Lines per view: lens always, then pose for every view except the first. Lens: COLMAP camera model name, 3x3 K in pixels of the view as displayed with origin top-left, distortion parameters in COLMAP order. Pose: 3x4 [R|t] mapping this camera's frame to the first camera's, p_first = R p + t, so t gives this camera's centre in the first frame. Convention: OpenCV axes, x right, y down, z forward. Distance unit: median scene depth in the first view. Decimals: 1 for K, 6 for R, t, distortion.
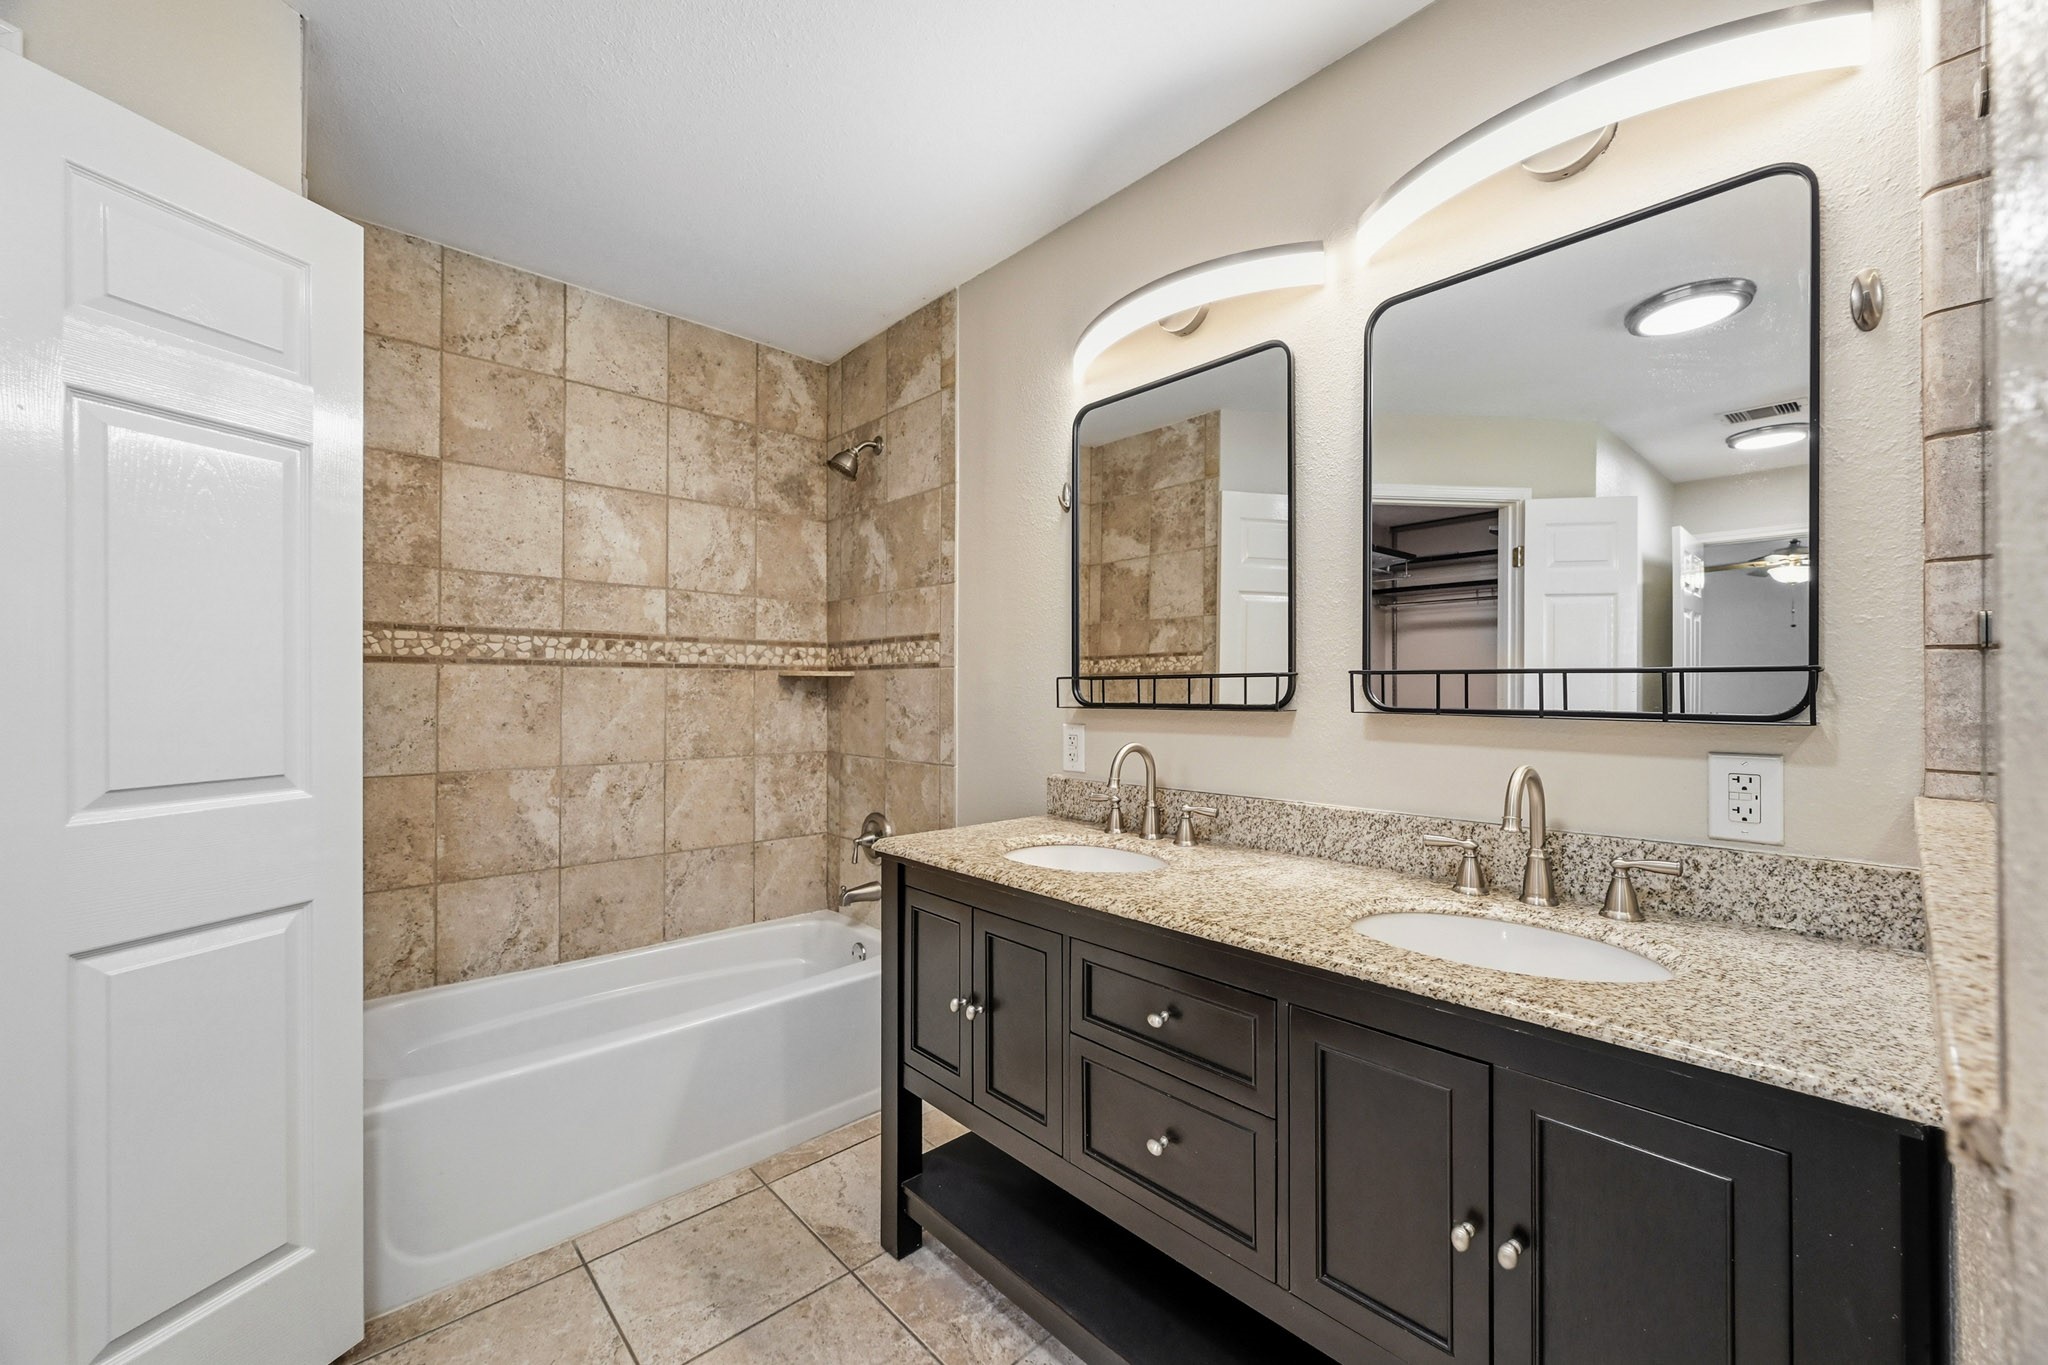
lens RADIAL K [[806.1, 0, 1021.4], [0, 806.1, 686.3], [0, 0, 1]] dist [-0.001302, -0.000031]
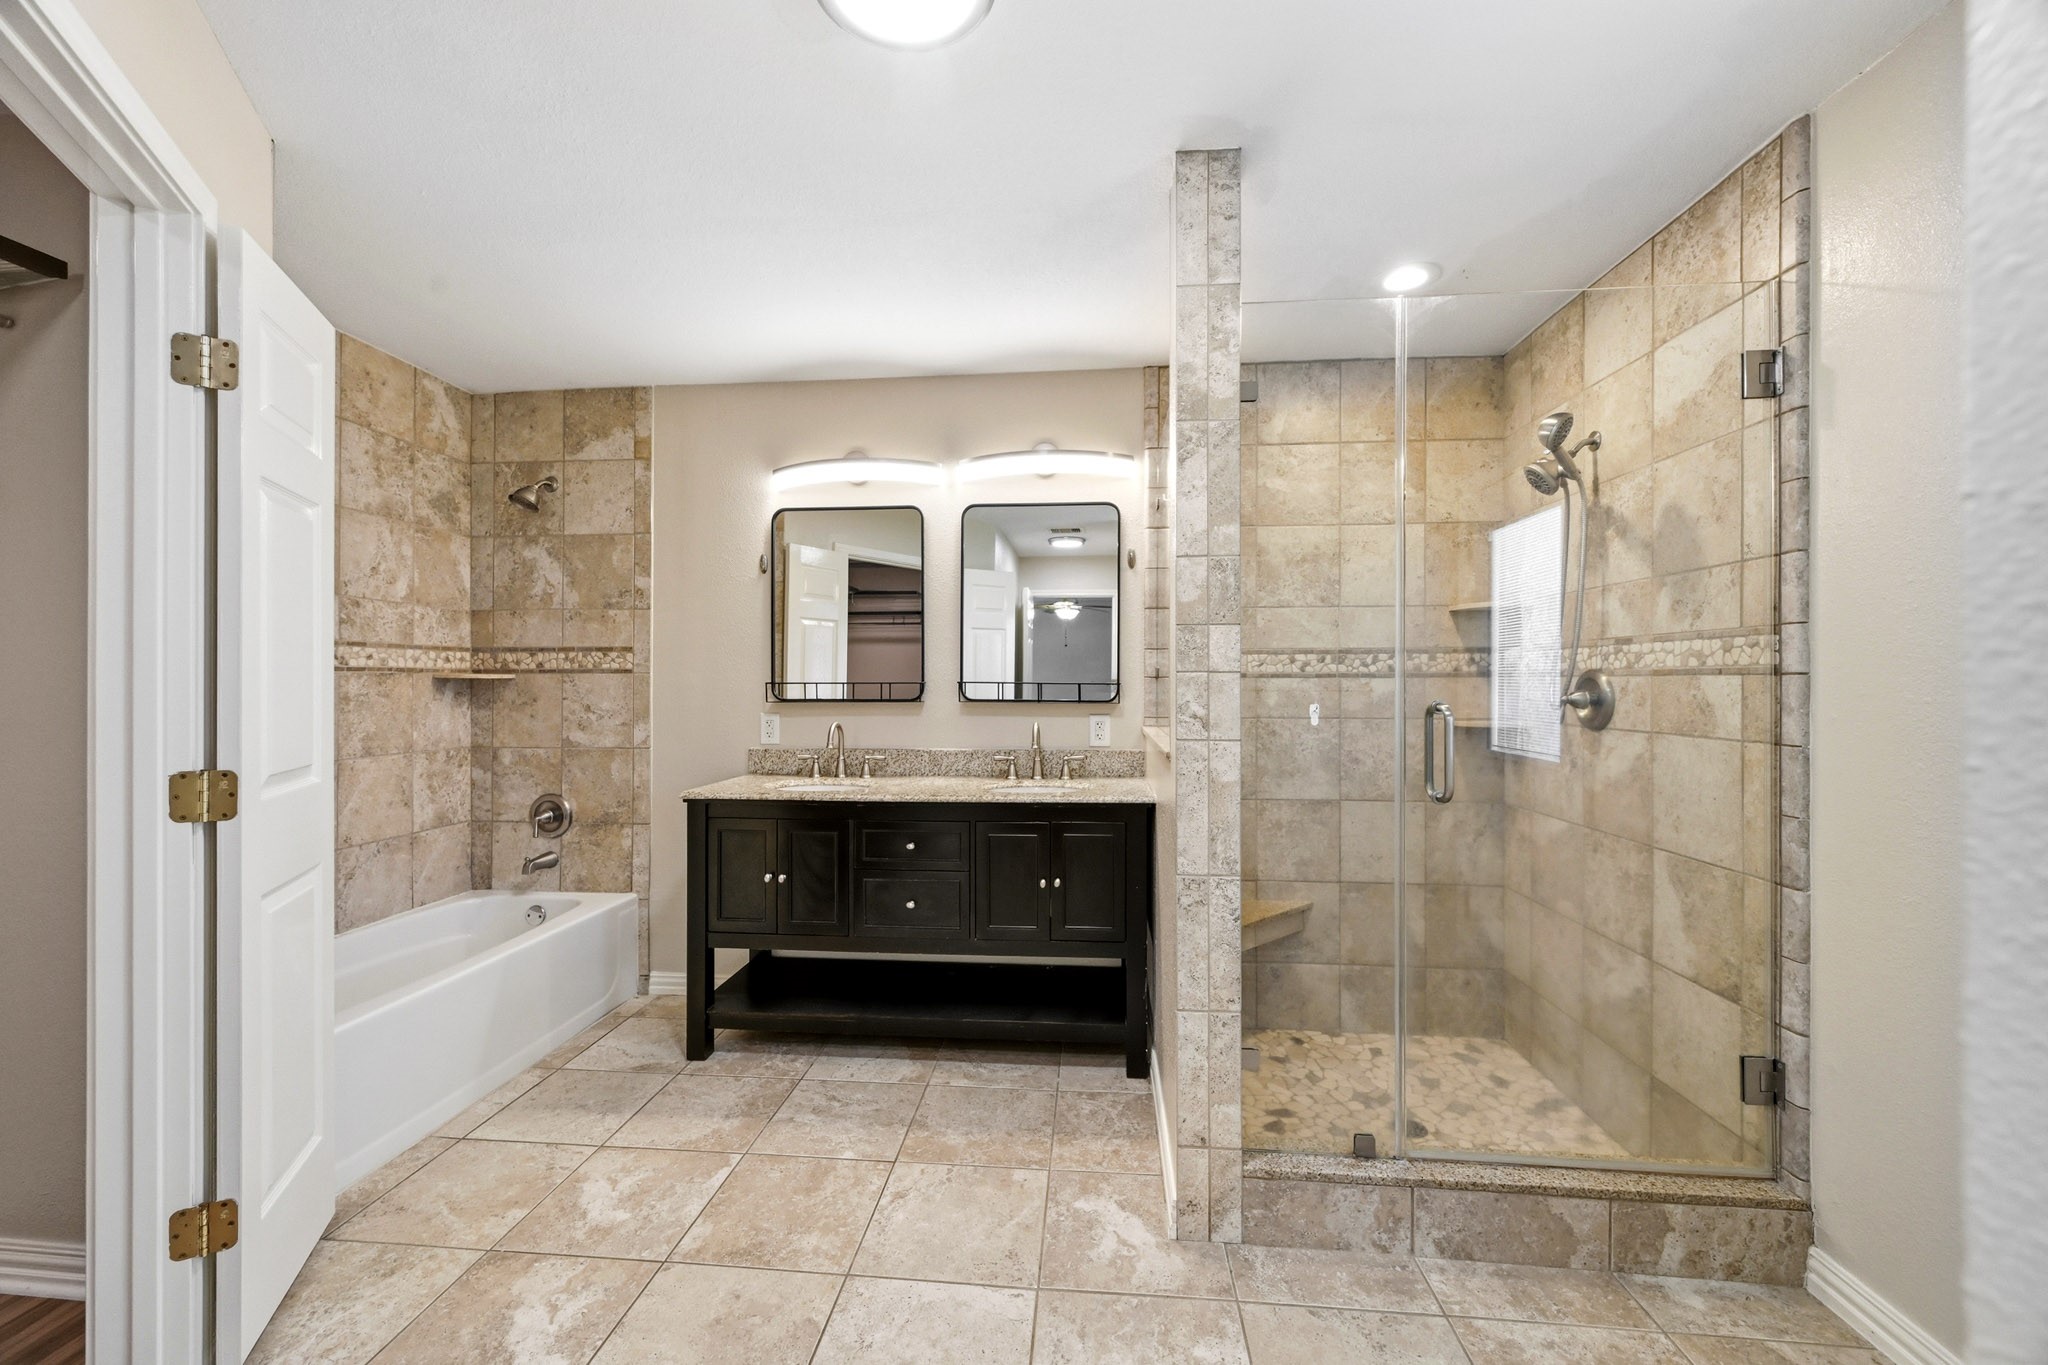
lens RADIAL K [[806.1, 0, 1024.0], [0, 806.1, 682.8], [0, 0, 1]] dist [-0.001302, -0.000031]
pose [[0.743047, -0.001283, 0.669238, -0.463305], [-0.002620, 0.999985, 0.004826, -0.014754], [-0.669234, -0.005339, 0.743032, -0.353730]]
